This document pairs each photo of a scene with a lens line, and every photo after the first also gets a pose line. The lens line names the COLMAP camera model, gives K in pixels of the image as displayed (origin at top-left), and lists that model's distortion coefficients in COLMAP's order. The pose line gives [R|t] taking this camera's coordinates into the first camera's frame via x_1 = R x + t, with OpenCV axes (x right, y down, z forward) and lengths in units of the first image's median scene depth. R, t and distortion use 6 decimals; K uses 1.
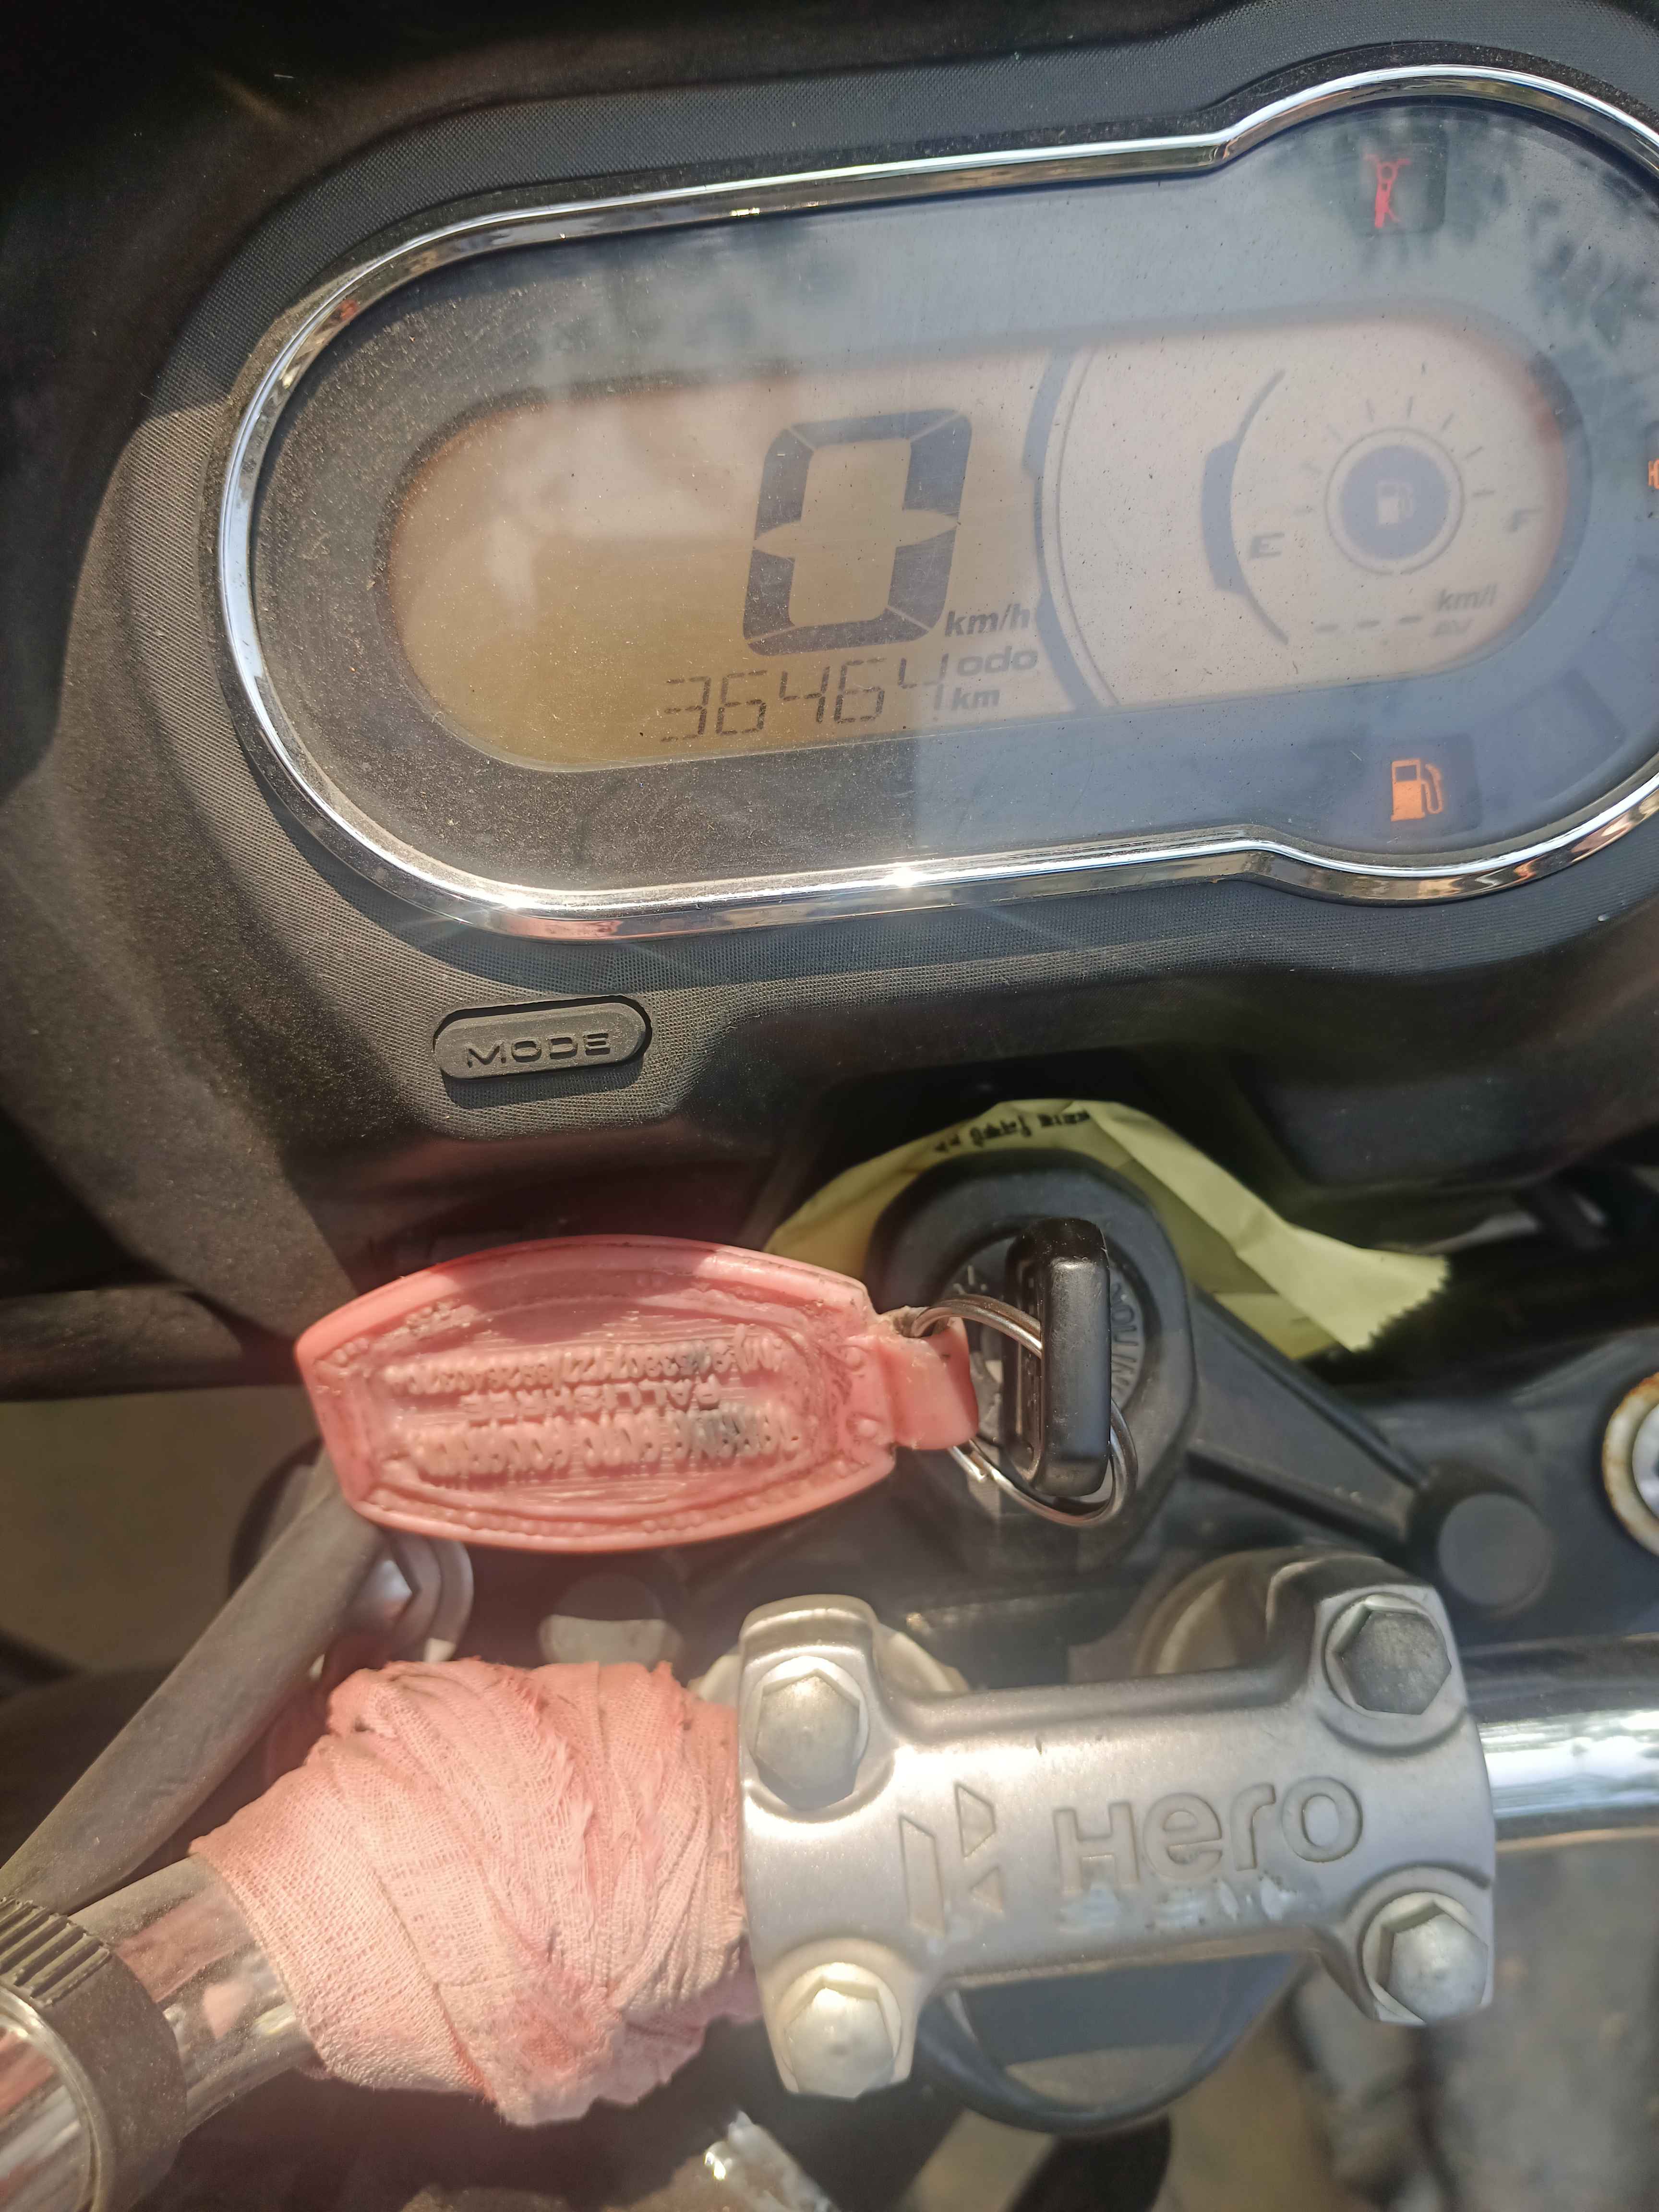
lens RADIAL K [[1657.6, 0, 843.0], [0, 1657.6, 1120.7], [0, 0, 1]] dist [-0.005089, -0.071768]
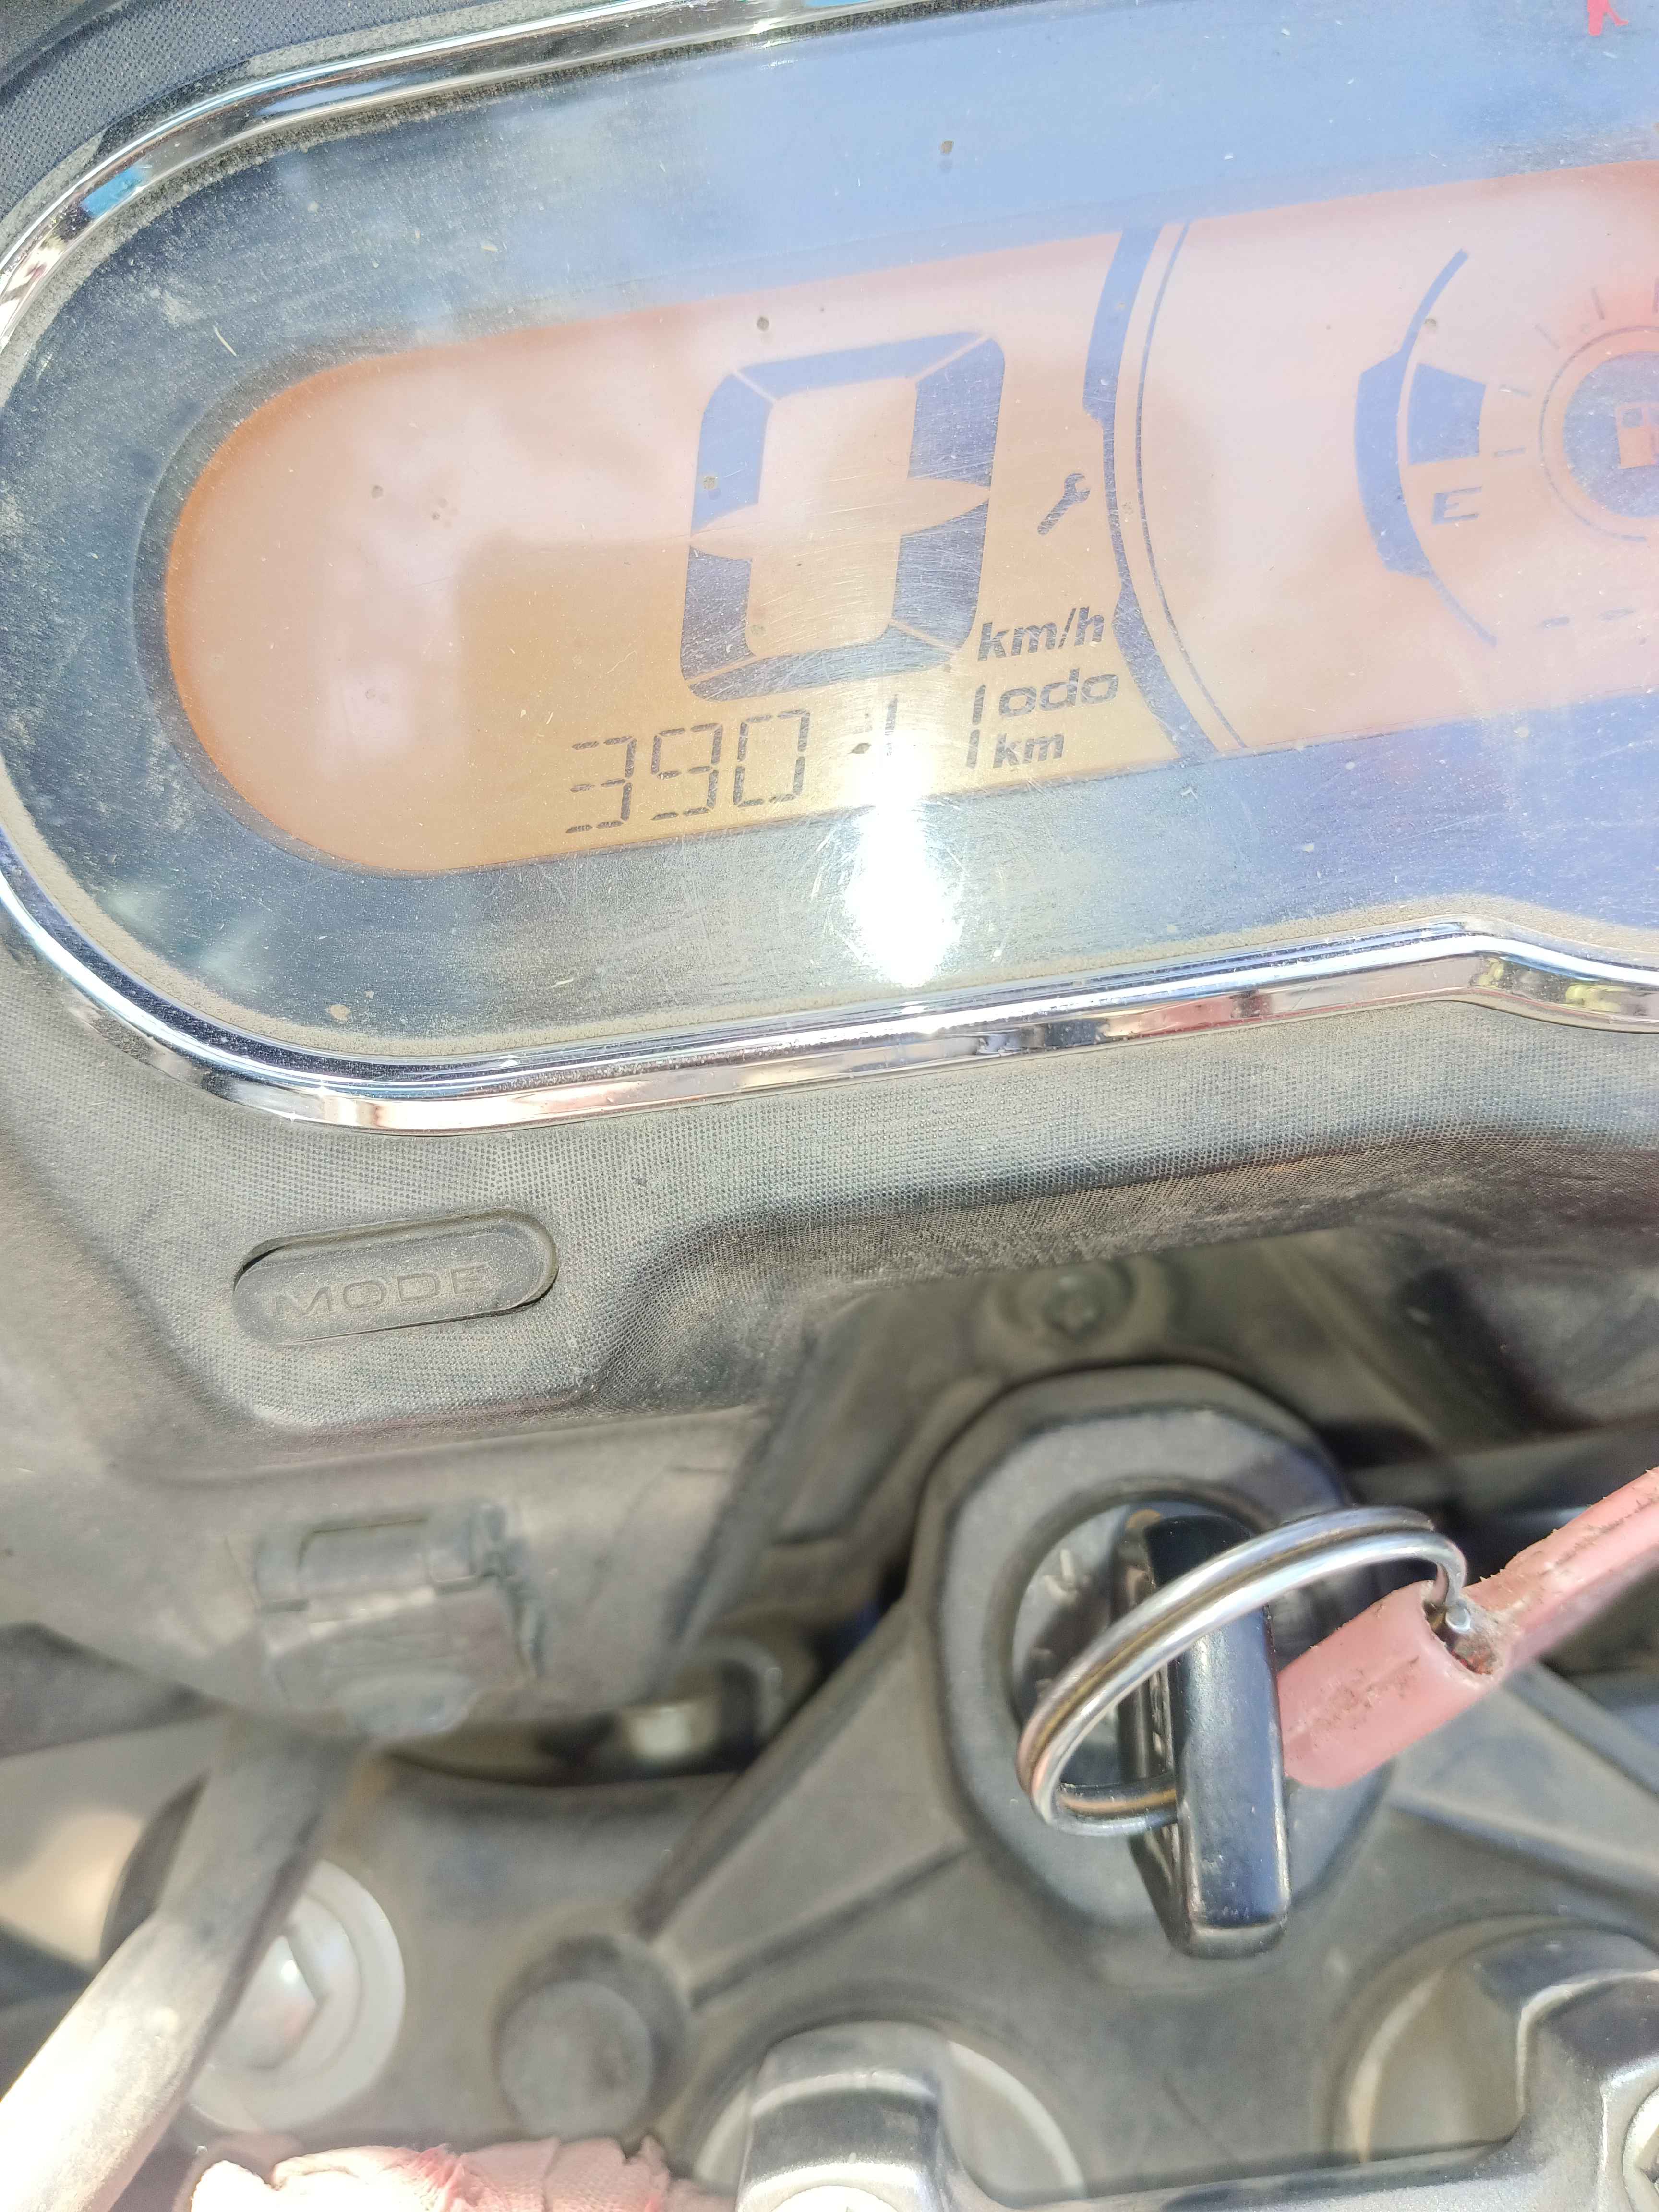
lens RADIAL K [[1657.6, 0, 854.4], [0, 1657.6, 1108.4], [0, 0, 1]] dist [-0.005089, -0.071768]
pose [[0.997942, -0.036343, -0.052826, 0.039960], [0.030686, 0.994082, -0.104212, -0.043001], [0.056301, 0.102376, 0.993151, 0.348890]]
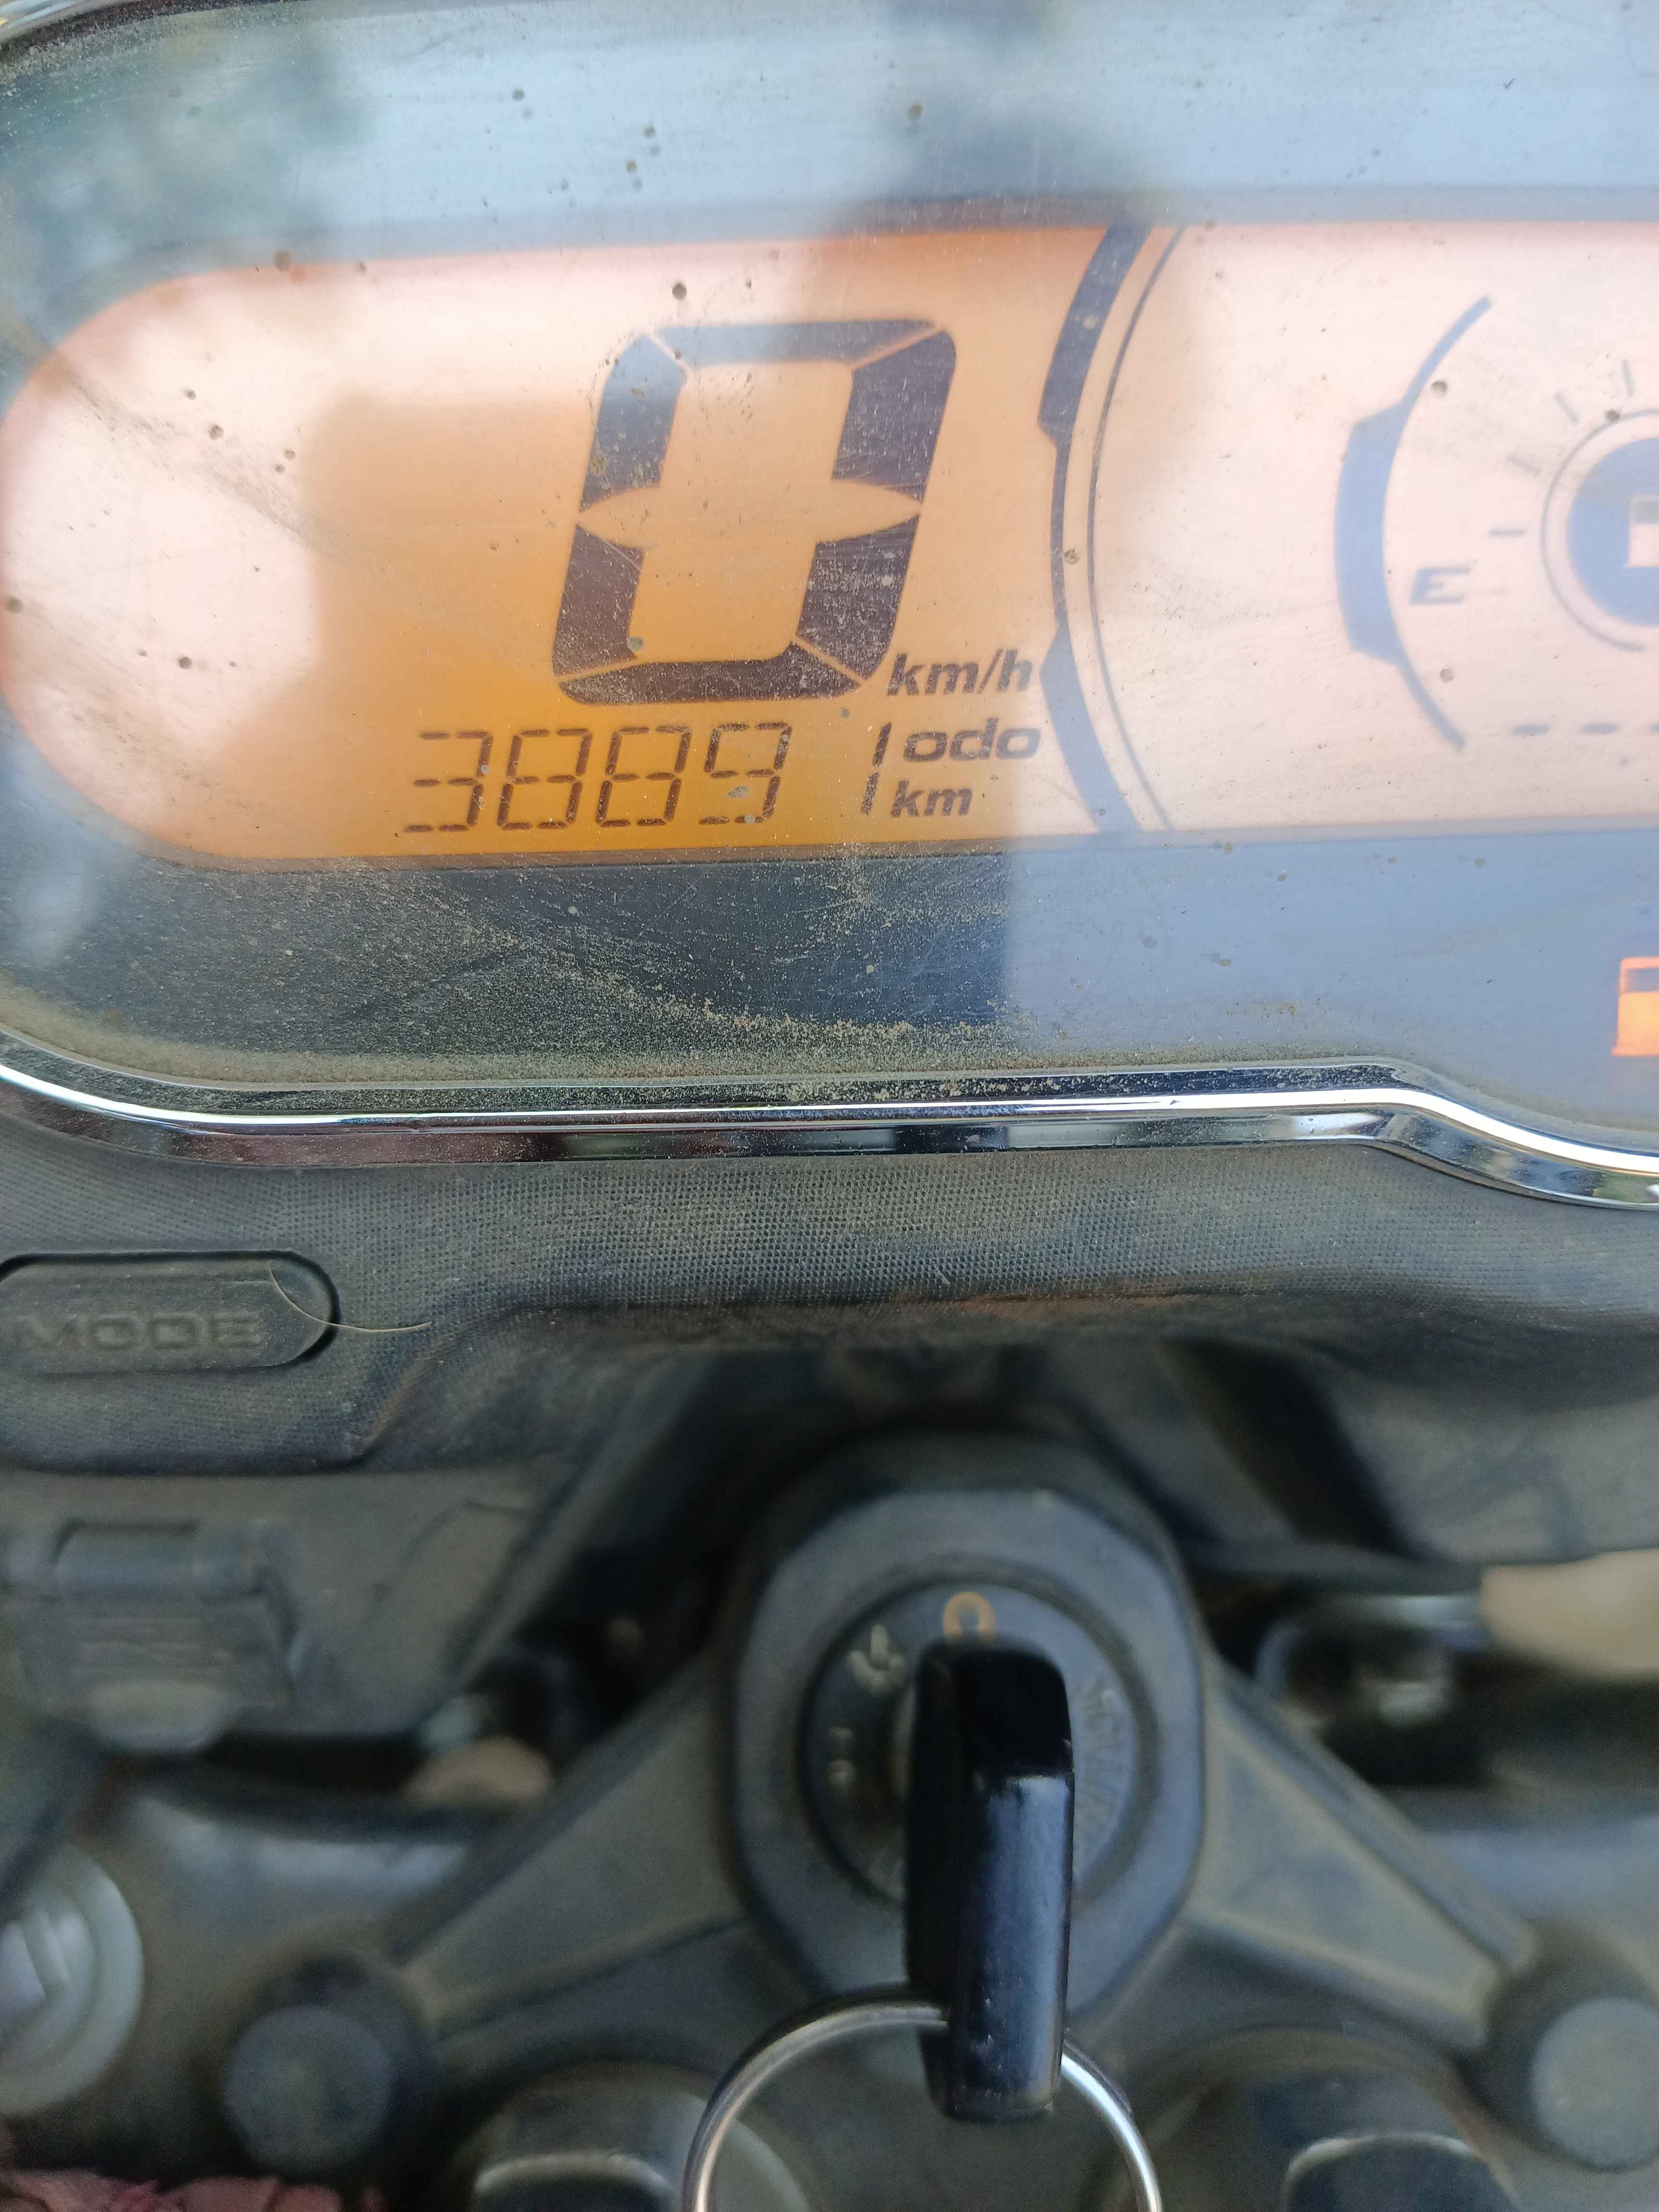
lens RADIAL K [[1657.6, 0, 793.6], [0, 1657.6, 1087.4], [0, 0, 1]] dist [-0.005089, -0.071768]
pose [[0.996395, 0.080535, -0.026662, 0.055212], [-0.082050, 0.994717, -0.061697, -0.112369], [0.021552, 0.063662, 0.997739, 0.413694]]
